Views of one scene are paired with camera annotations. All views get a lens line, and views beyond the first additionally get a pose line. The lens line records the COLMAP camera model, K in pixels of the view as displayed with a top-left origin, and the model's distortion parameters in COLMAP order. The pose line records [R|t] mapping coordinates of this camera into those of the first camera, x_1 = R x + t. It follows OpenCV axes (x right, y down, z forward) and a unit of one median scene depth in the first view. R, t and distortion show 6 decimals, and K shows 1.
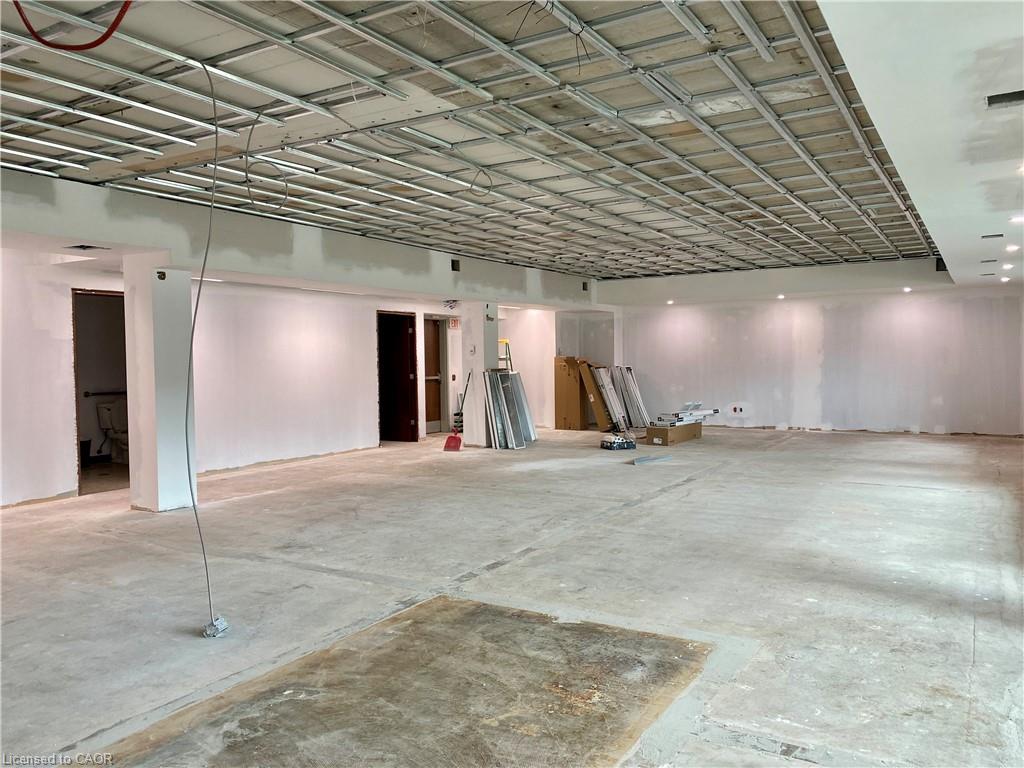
lens RADIAL K [[791.4, 0, 508.0], [0, 791.4, 381.9], [0, 0, 1]] dist [-0.037301, 0.047940]
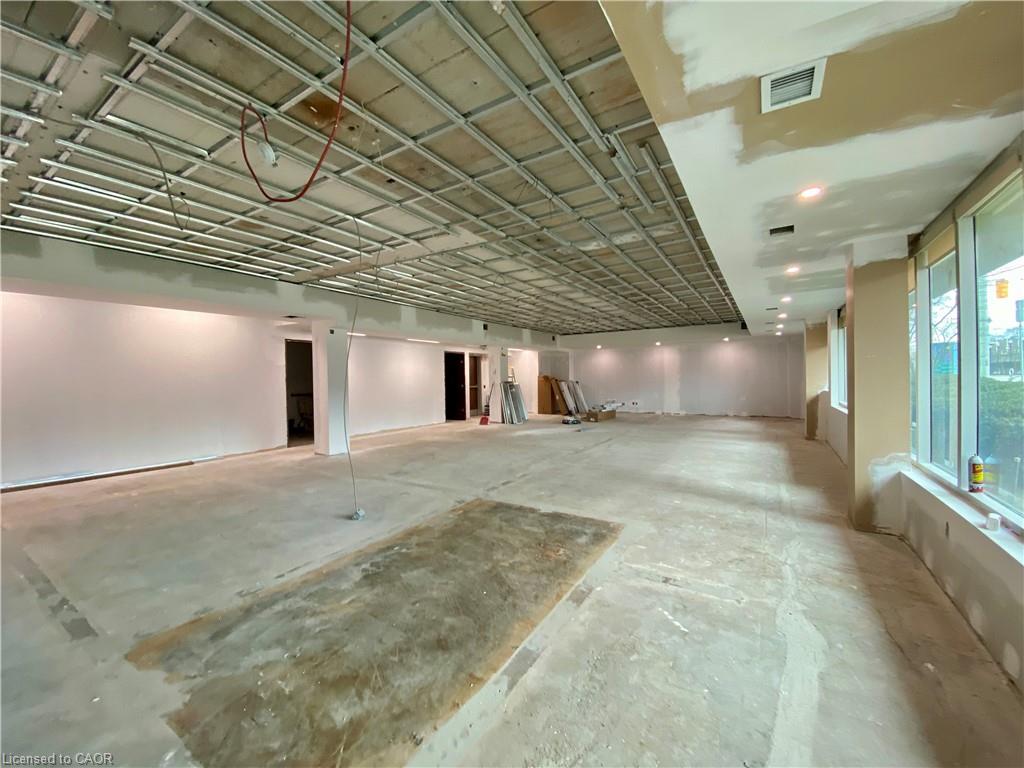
lens RADIAL K [[415.6, 0, 505.5], [0, 415.6, 381.5], [0, 0, 1]] dist [-0.001384, -0.000470]
pose [[0.999833, -0.000741, -0.018277, -0.000942], [0.000388, 0.999814, -0.019293, 0.008830], [0.018288, 0.019282, 0.999647, 0.003743]]
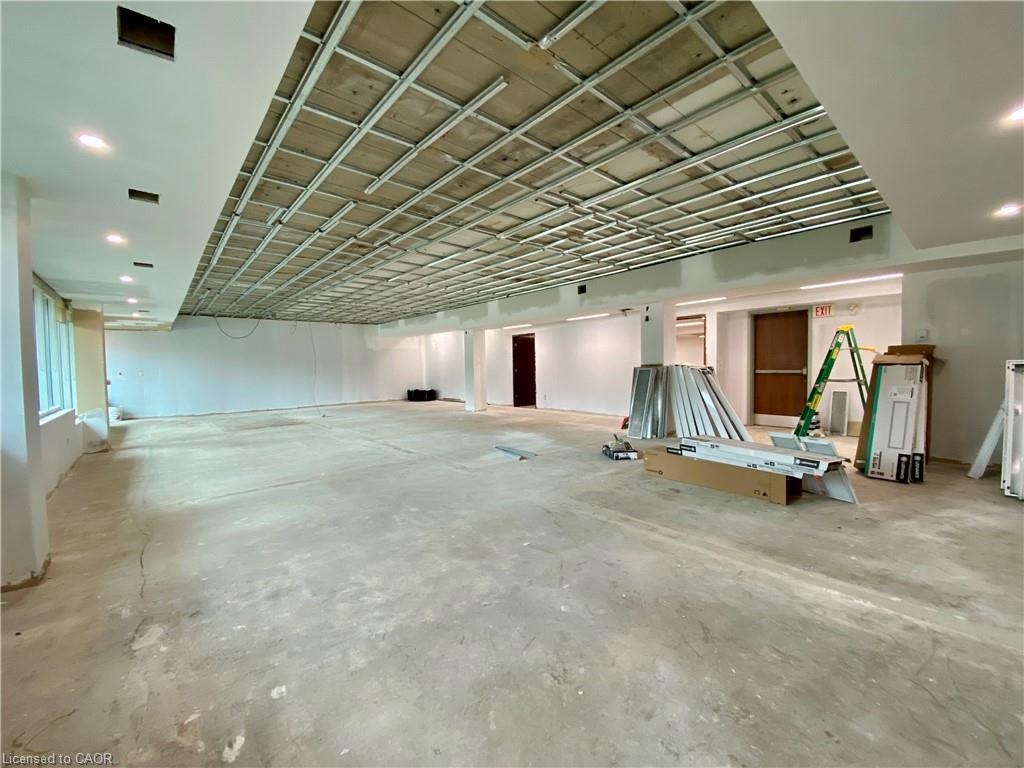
lens RADIAL K [[415.6, 0, 514.7], [0, 415.6, 386.4], [0, 0, 1]] dist [-0.001384, -0.000470]
pose [[-0.309019, 0.063268, -0.948949, 1.886674], [-0.002879, 0.997718, 0.067457, -0.073784], [0.951052, 0.023578, -0.308131, 3.125336]]
